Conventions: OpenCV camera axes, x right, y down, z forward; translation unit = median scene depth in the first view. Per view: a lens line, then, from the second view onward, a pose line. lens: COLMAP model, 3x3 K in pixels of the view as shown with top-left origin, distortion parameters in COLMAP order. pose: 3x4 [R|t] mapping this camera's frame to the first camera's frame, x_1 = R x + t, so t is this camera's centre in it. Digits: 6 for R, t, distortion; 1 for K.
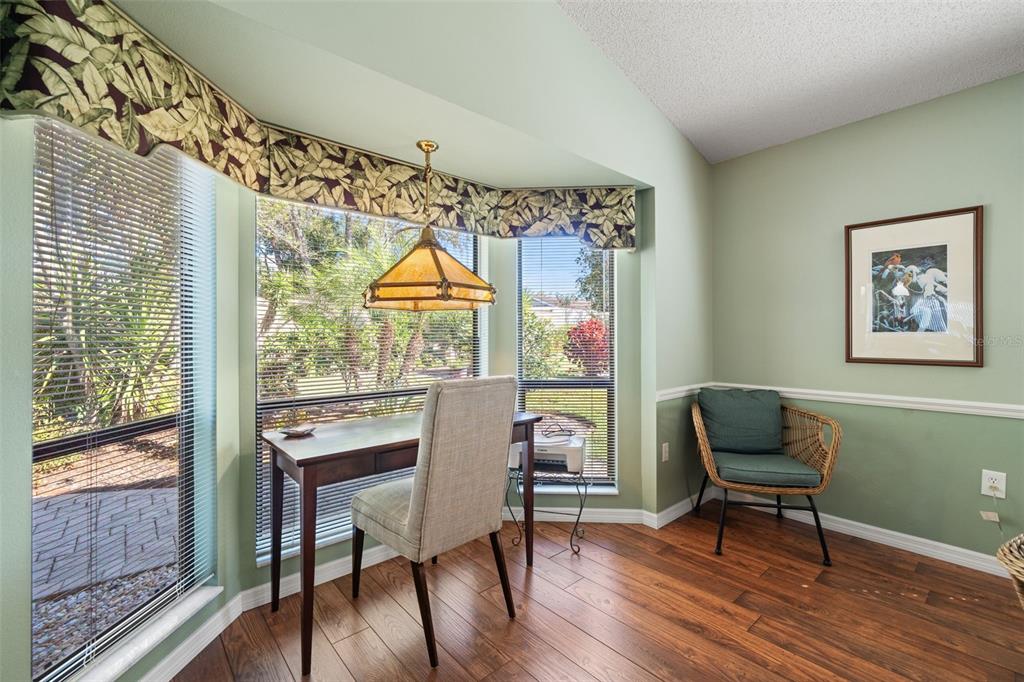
lens RADIAL K [[436.6, 0, 513.1], [0, 436.6, 337.7], [0, 0, 1]] dist [-0.001439, -0.000198]
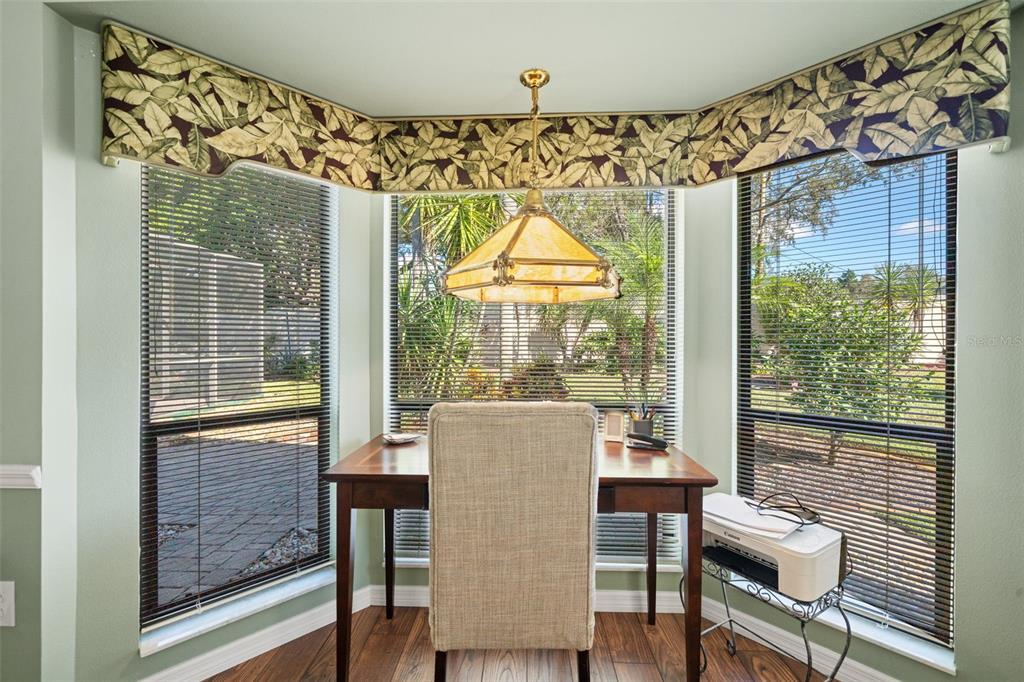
lens RADIAL K [[437.7, 0, 506.7], [0, 437.7, 339.8], [0, 0, 1]] dist [-0.001178, -0.000003]
pose [[0.722804, 0.008711, -0.690998, 0.322122], [-0.005420, 0.999961, 0.006937, -0.003841], [0.691032, -0.001269, 0.722823, 0.489897]]
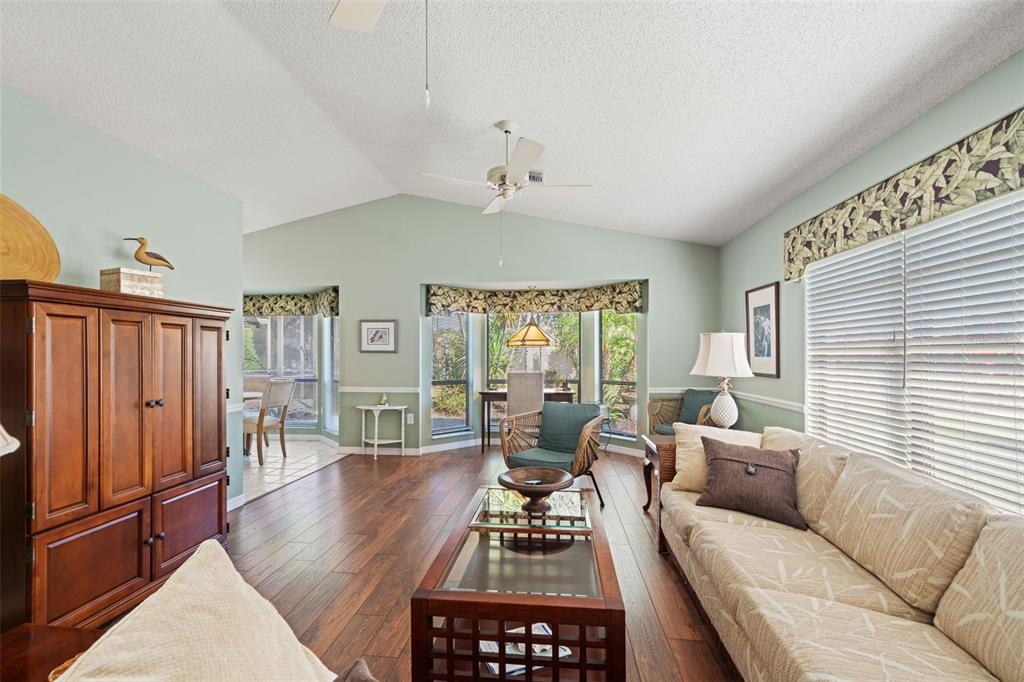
lens RADIAL K [[439.1, 0, 508.5], [0, 439.1, 358.3], [0, 0, 1]] dist [-0.000387, -0.000164]
pose [[0.679499, 0.005373, -0.733657, 1.903816], [-0.000758, 0.999978, 0.006621, -0.022185], [0.733676, -0.003943, 0.679488, -1.059061]]
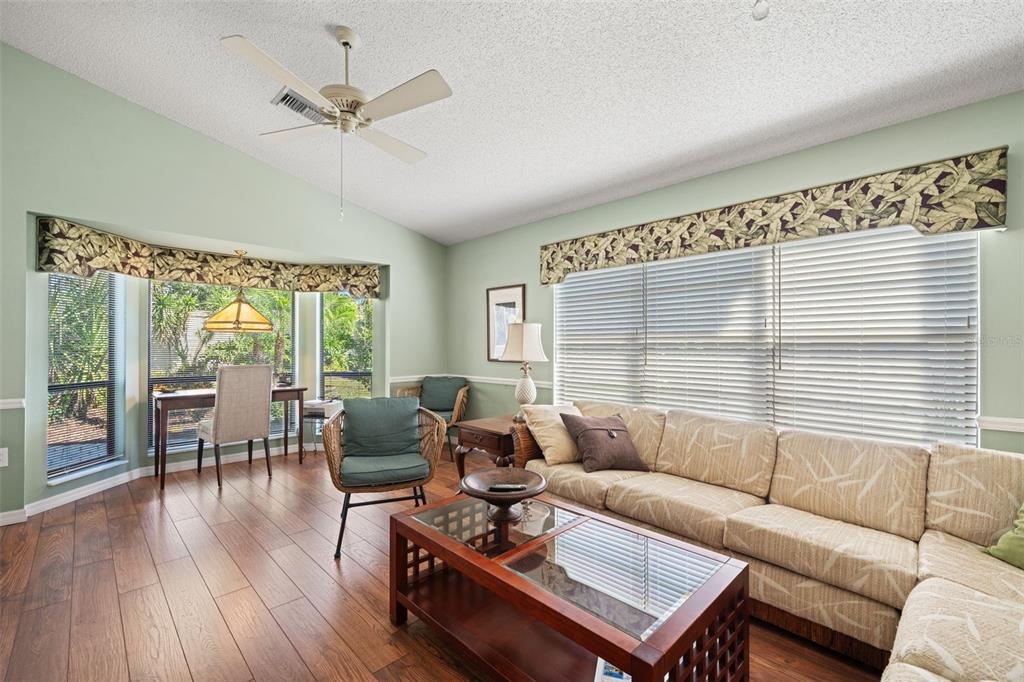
lens RADIAL K [[430.2, 0, 508.6], [0, 430.2, 347.0], [0, 0, 1]] dist [0.002306, -0.000067]
pose [[0.998354, 0.004944, 0.057132, 1.050287], [-0.004813, 0.999985, -0.002431, -0.000658], [-0.057143, 0.002152, 0.998364, -1.197095]]
